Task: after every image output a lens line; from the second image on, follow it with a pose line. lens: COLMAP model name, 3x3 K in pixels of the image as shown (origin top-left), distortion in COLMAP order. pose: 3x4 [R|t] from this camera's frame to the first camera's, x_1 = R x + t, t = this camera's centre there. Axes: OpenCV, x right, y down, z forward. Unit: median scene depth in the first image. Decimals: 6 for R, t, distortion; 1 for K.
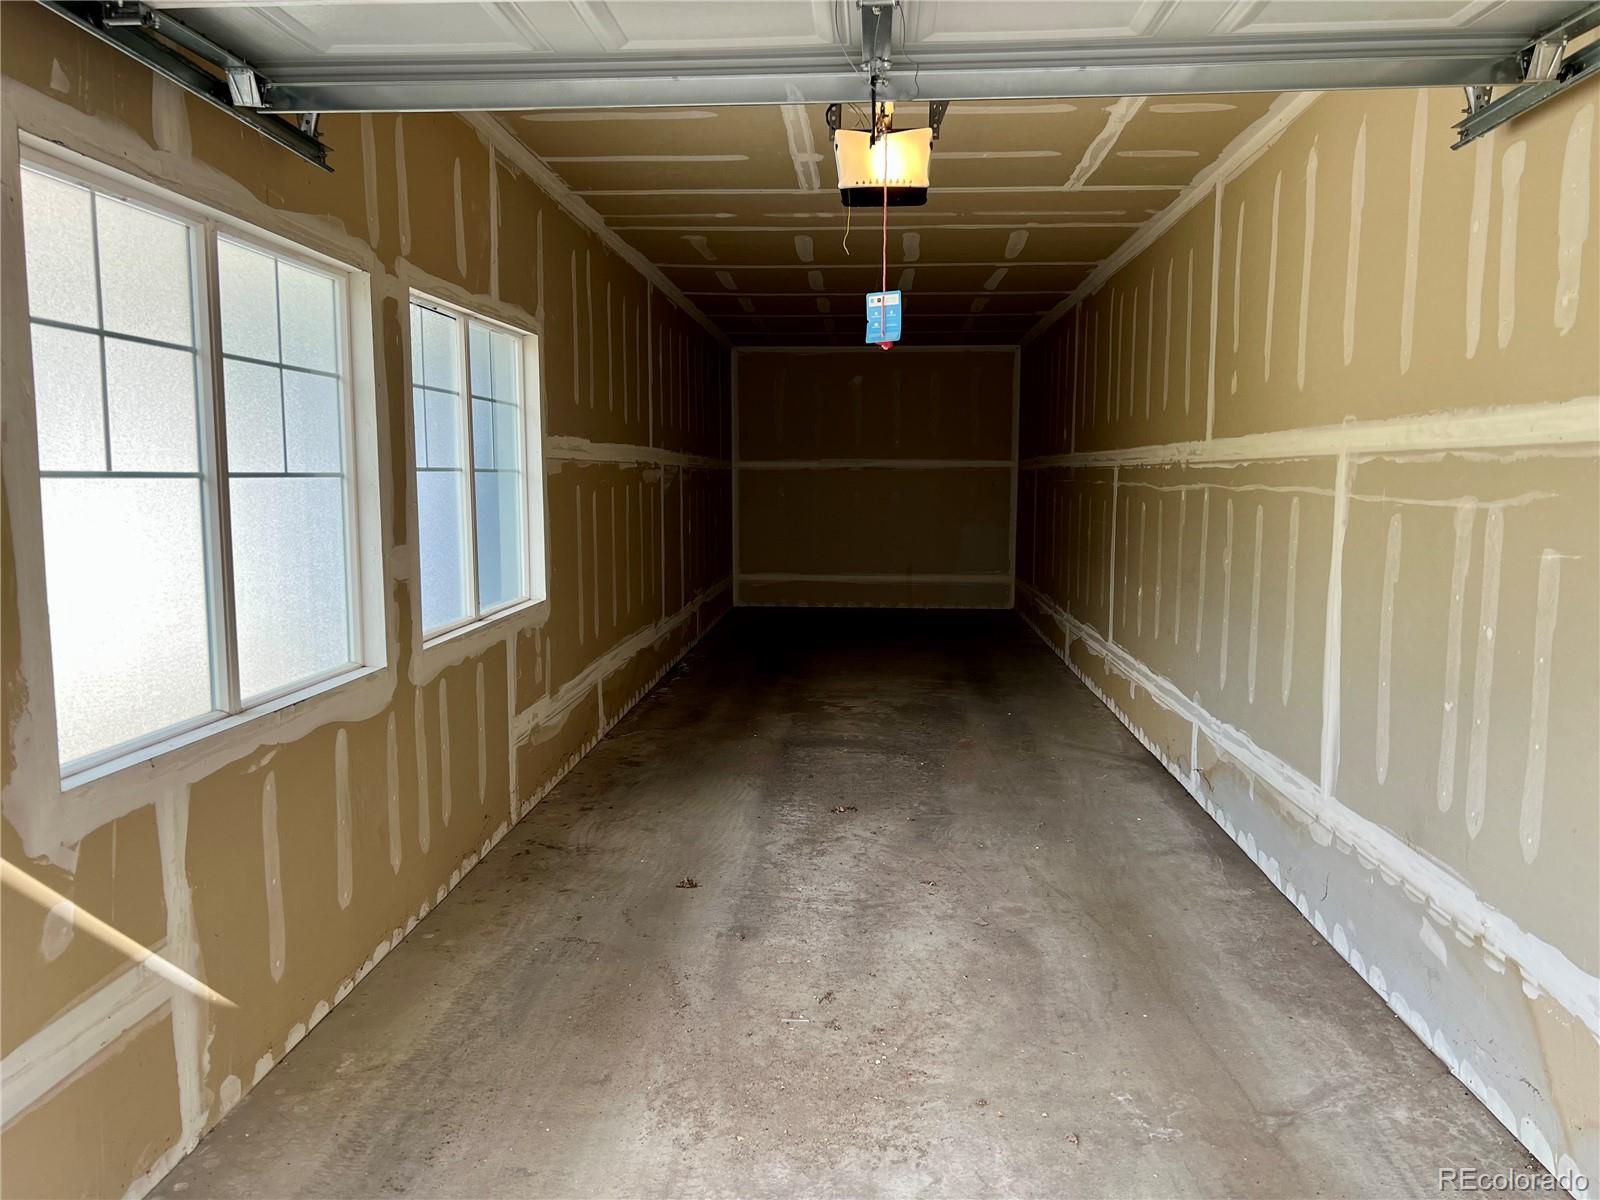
lens RADIAL K [[1236.2, 0, 803.5], [0, 1236.2, 610.5], [0, 0, 1]] dist [0.037635, -0.046480]
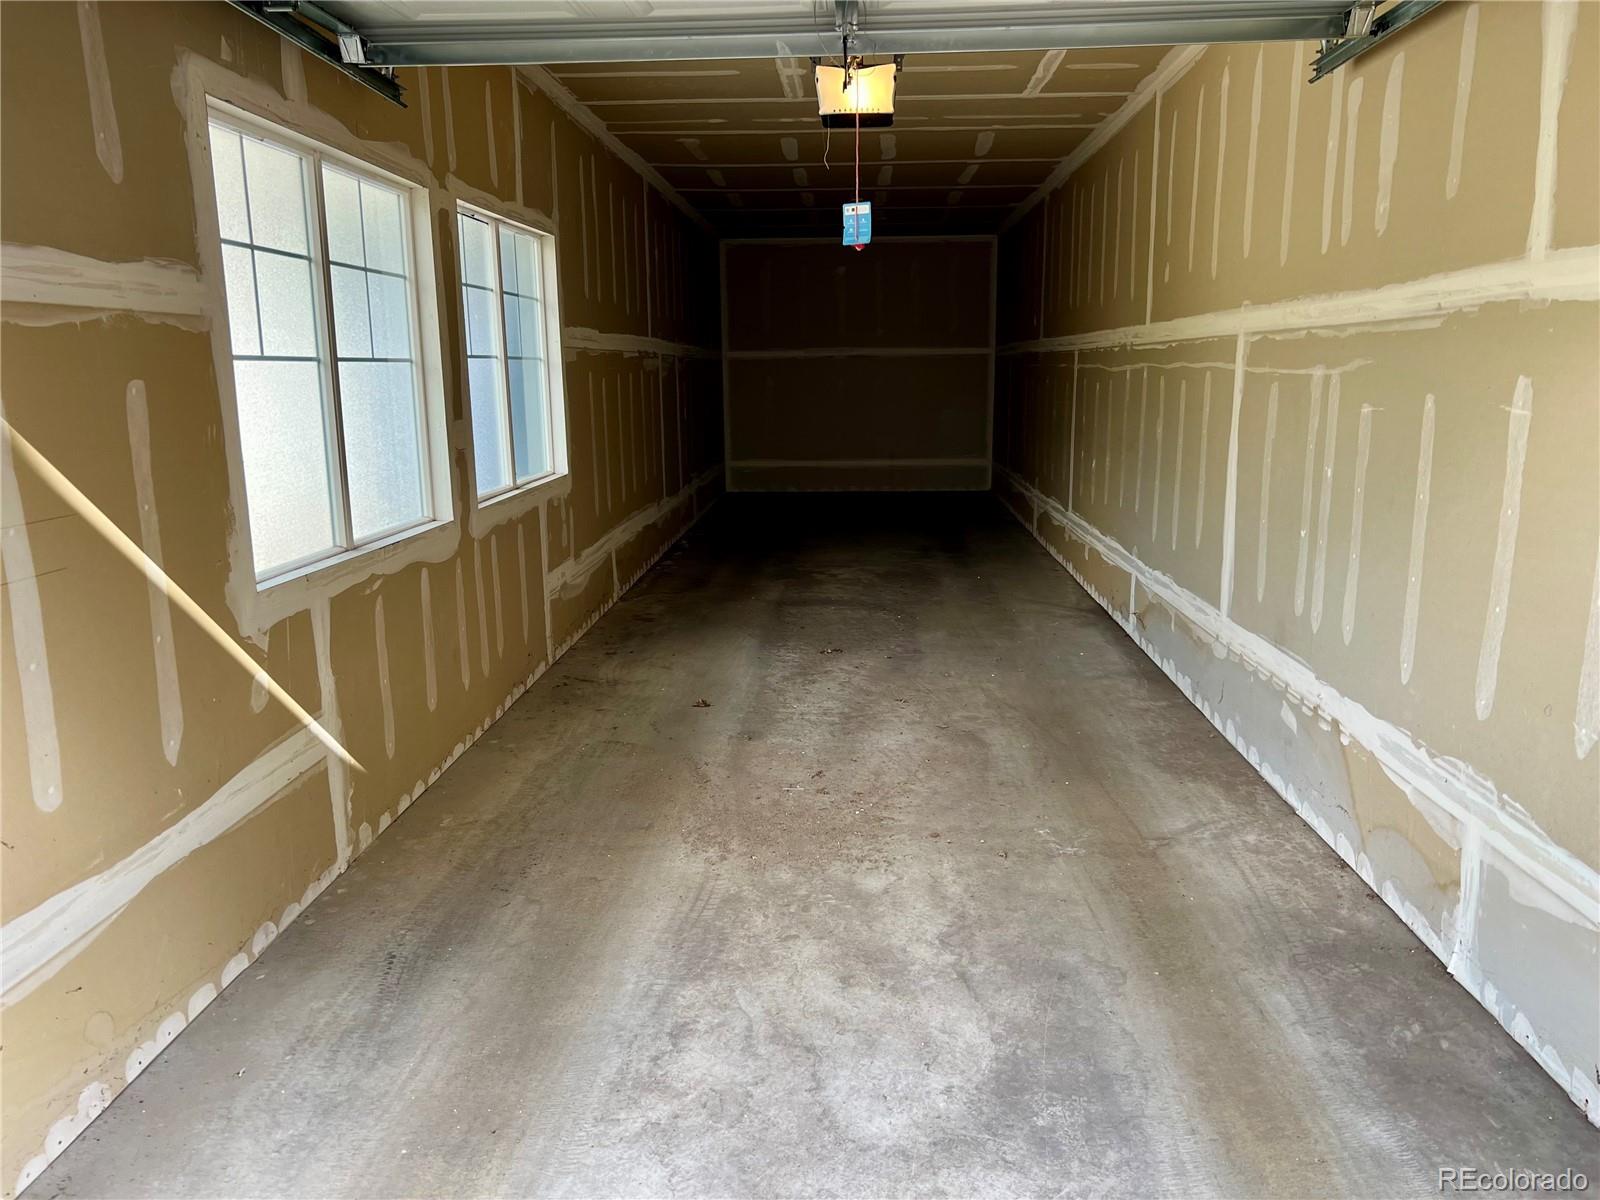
lens RADIAL K [[1236.2, 0, 806.2], [0, 1236.2, 620.1], [0, 0, 1]] dist [0.037635, -0.046480]
pose [[0.999847, -0.014056, 0.010399, -0.004087], [0.013046, 0.995718, 0.091519, 0.039351], [-0.011641, -0.091369, 0.995749, -0.247164]]
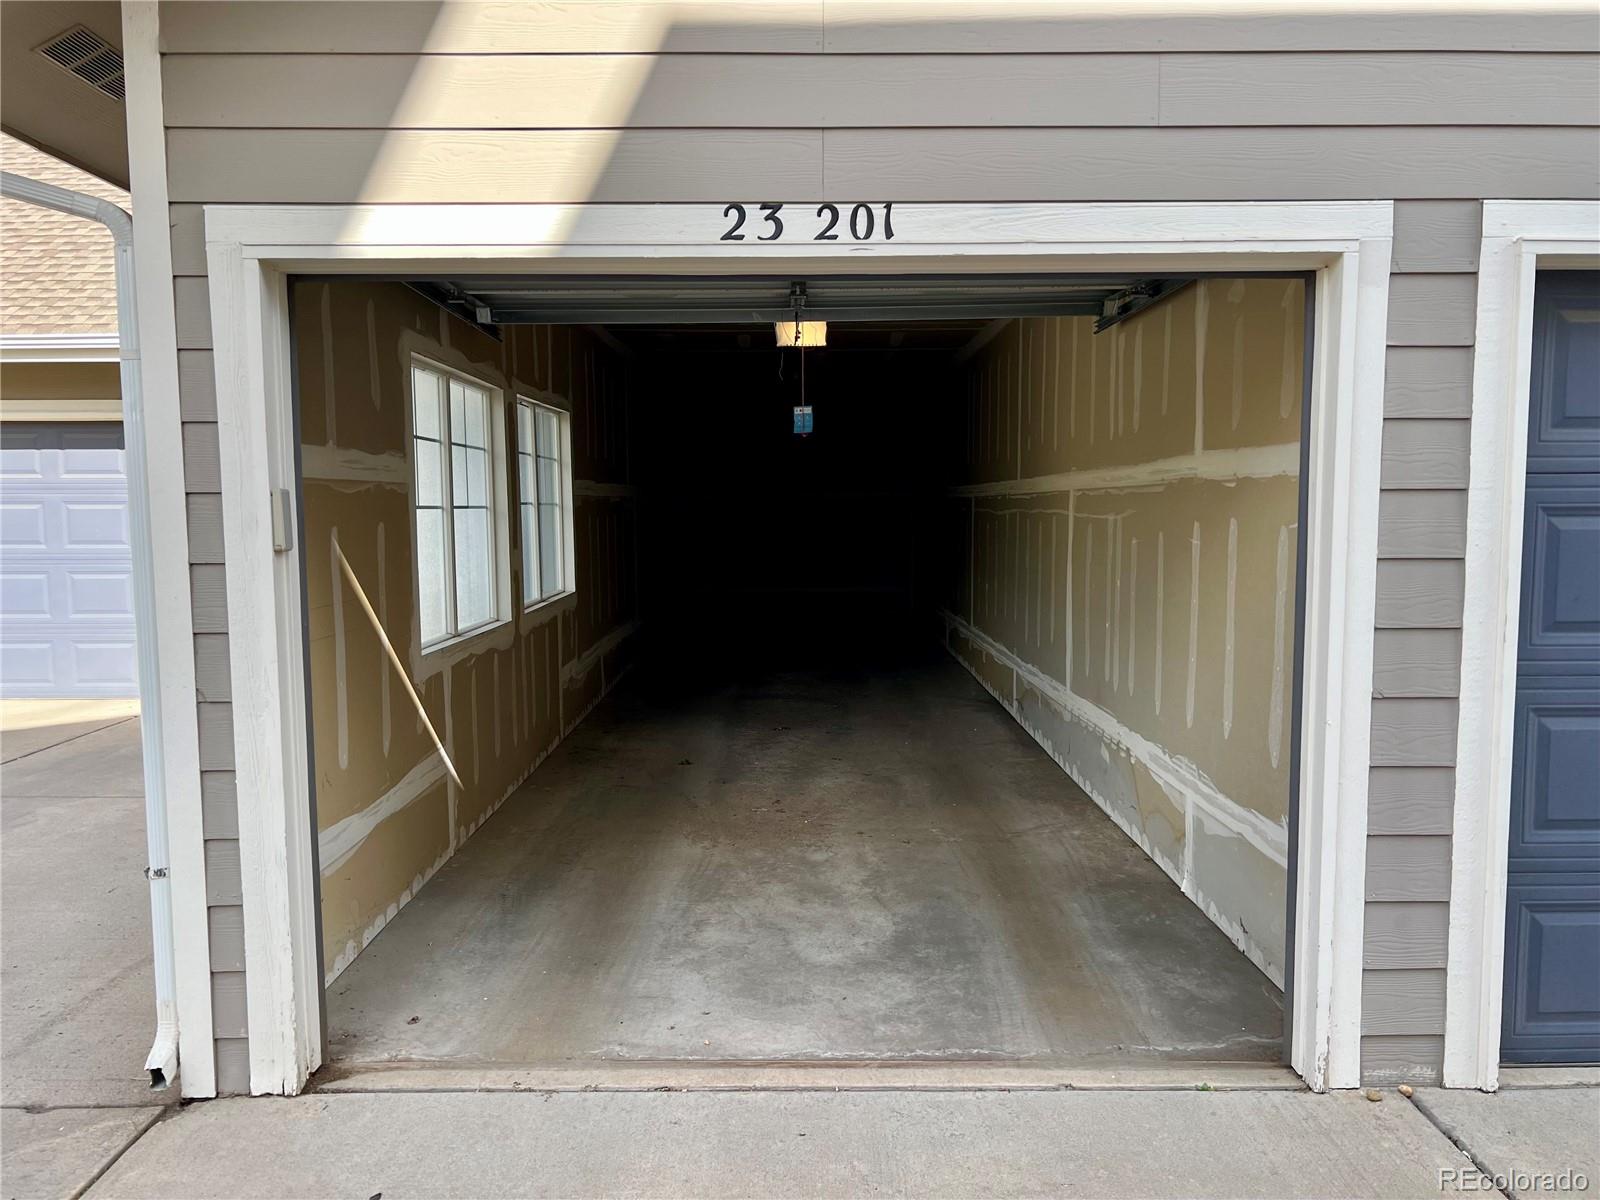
lens RADIAL K [[1236.2, 0, 795.0], [0, 1236.2, 616.2], [0, 0, 1]] dist [0.037635, -0.046480]
pose [[0.998349, -0.014267, 0.055630, -0.049815], [0.015396, 0.999683, -0.019914, 0.086084], [-0.055329, 0.020738, 0.998253, -0.767459]]
